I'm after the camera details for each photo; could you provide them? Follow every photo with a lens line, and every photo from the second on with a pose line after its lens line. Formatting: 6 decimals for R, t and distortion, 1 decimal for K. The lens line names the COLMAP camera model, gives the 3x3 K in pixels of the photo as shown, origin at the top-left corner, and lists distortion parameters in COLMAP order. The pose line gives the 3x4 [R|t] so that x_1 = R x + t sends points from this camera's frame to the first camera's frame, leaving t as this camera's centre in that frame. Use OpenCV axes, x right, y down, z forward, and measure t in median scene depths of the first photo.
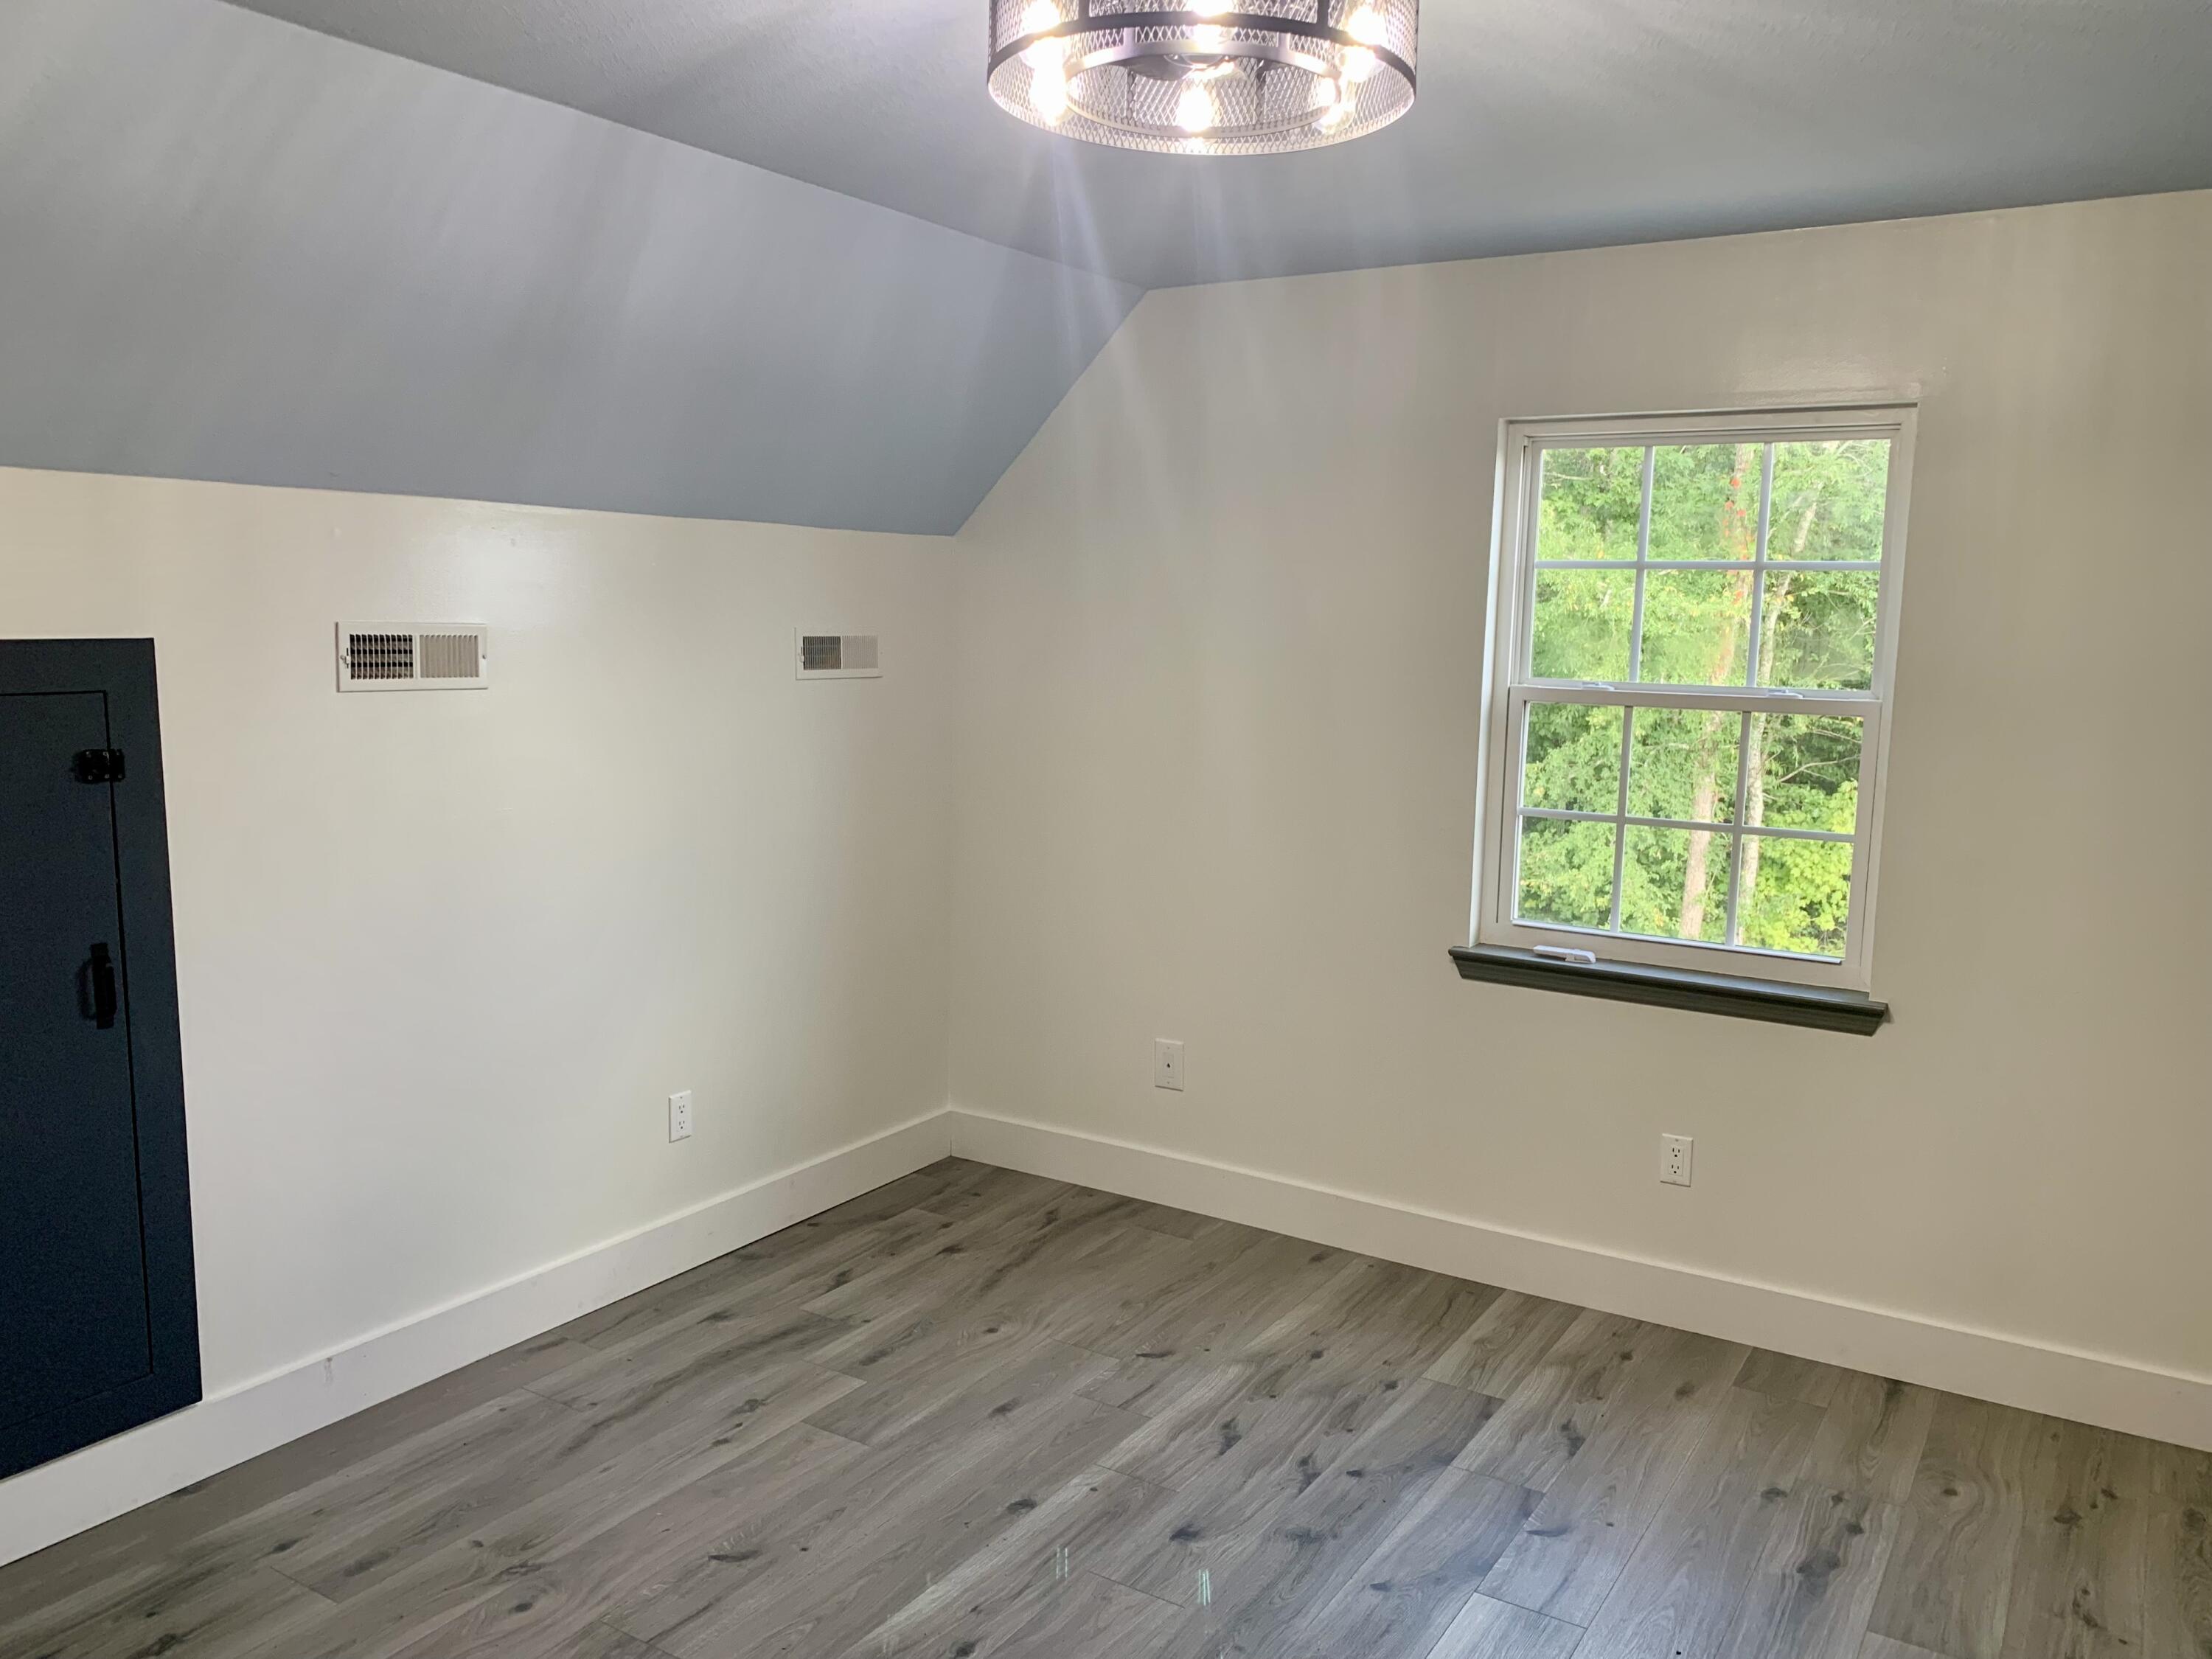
lens RADIAL K [[1675.4, 0, 1105.4], [0, 1675.4, 831.3], [0, 0, 1]] dist [0.000542, -0.001438]
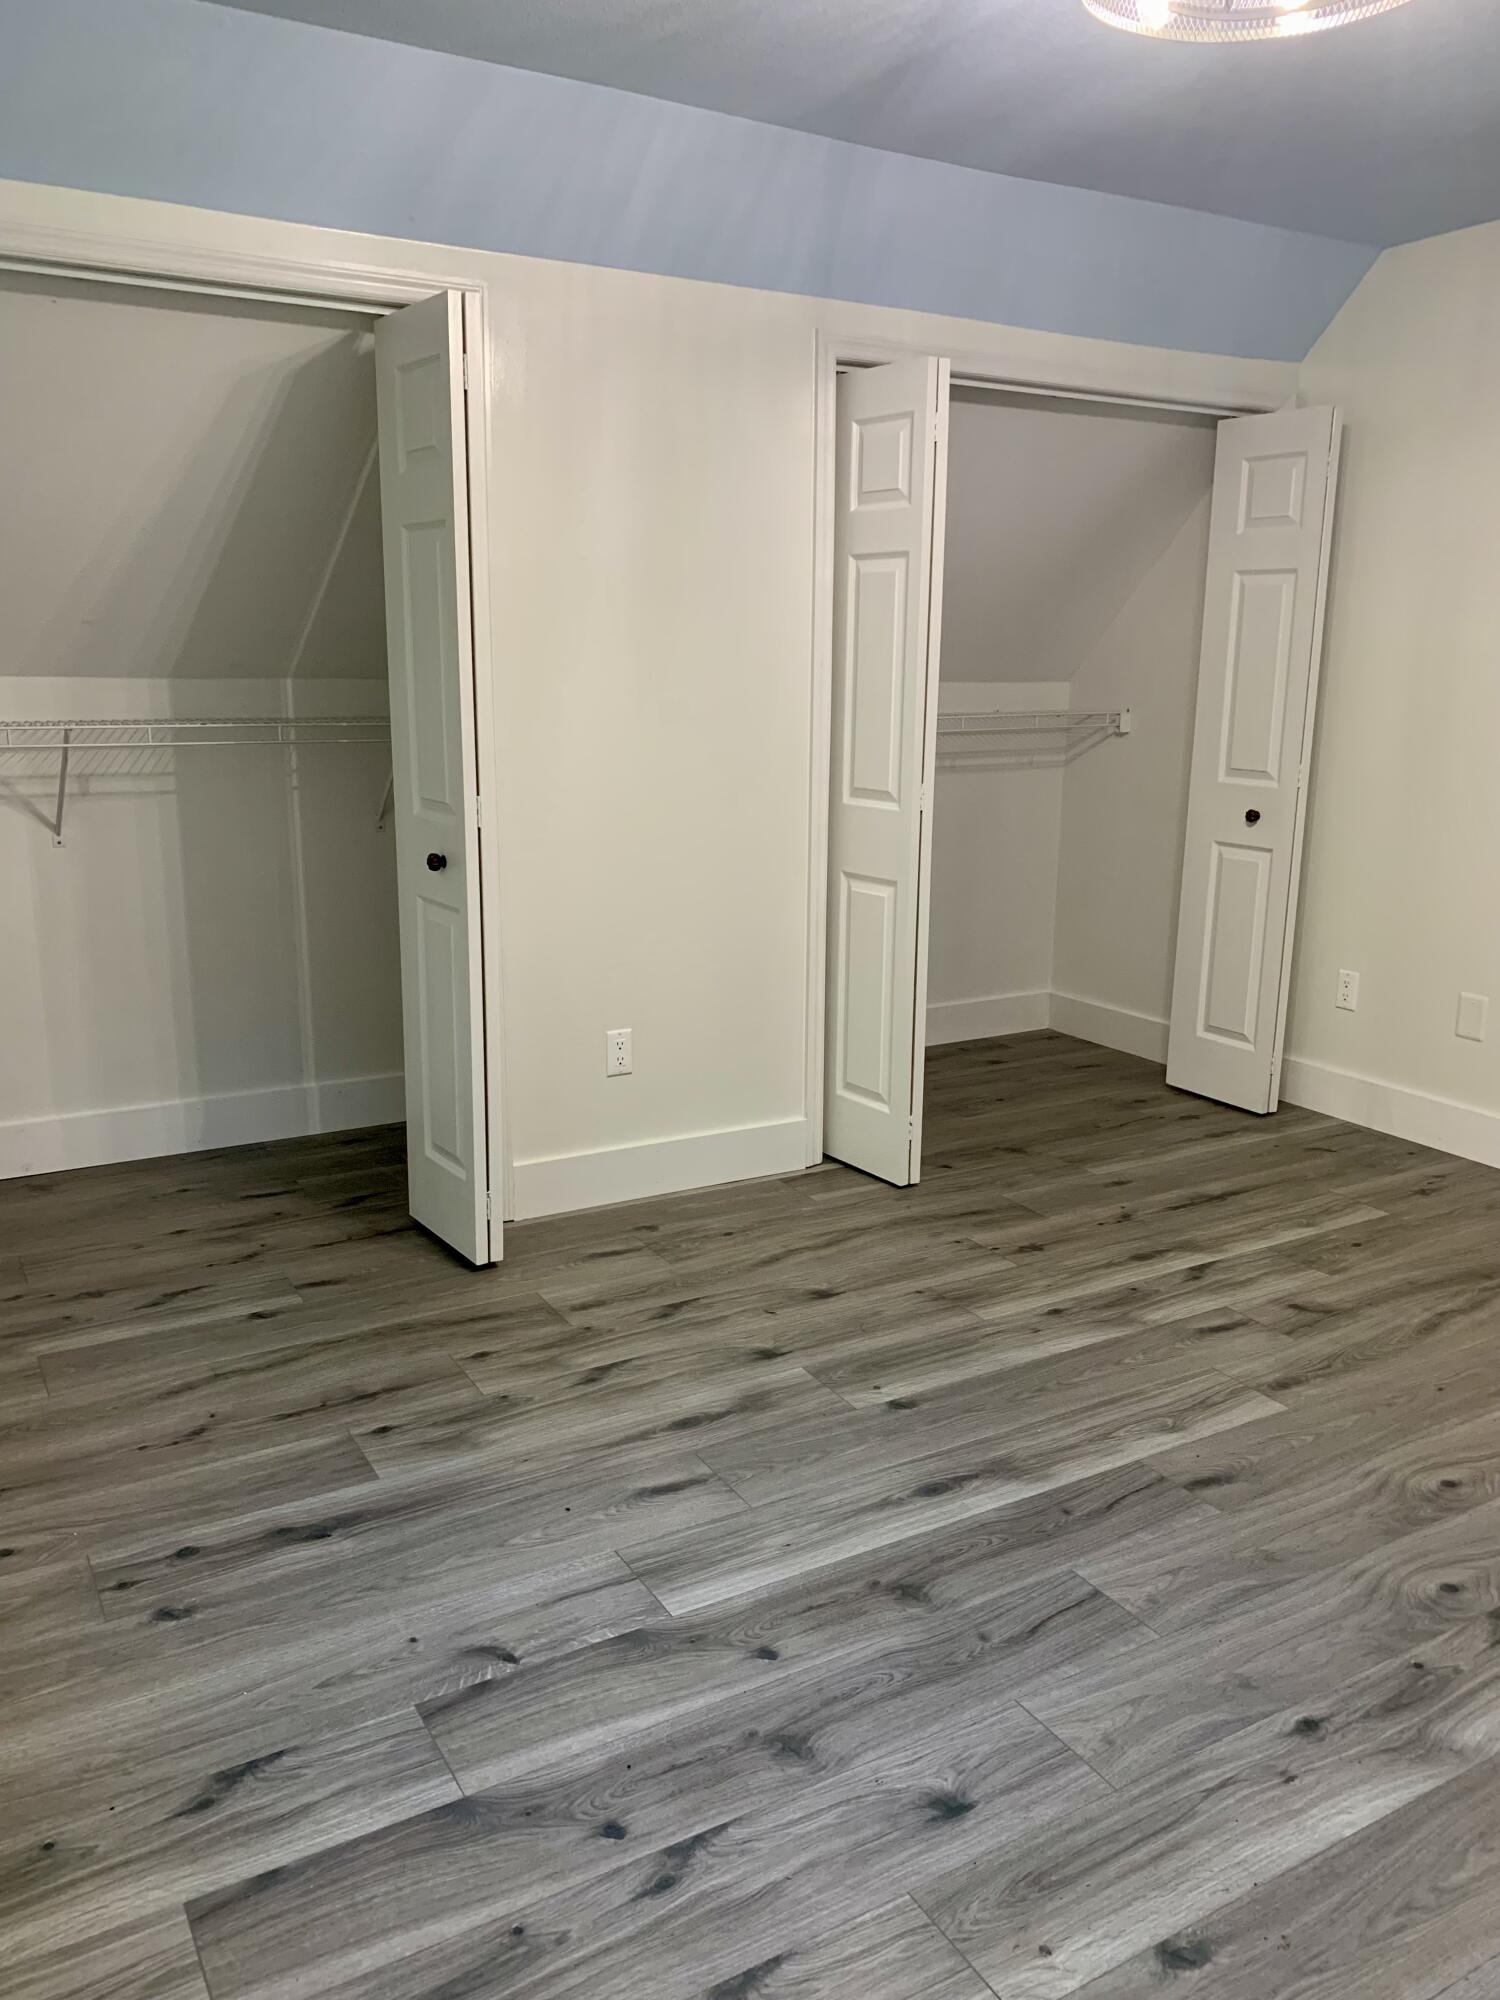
lens RADIAL K [[1514.8, 0, 748.0], [0, 1514.8, 1001.1], [0, 0, 1]] dist [0.000542, -0.001438]
pose [[-0.885318, -0.128830, 0.446783, -0.112372], [0.038083, 0.937534, 0.345802, -0.100486], [-0.463424, 0.323159, -0.825110, 1.442509]]
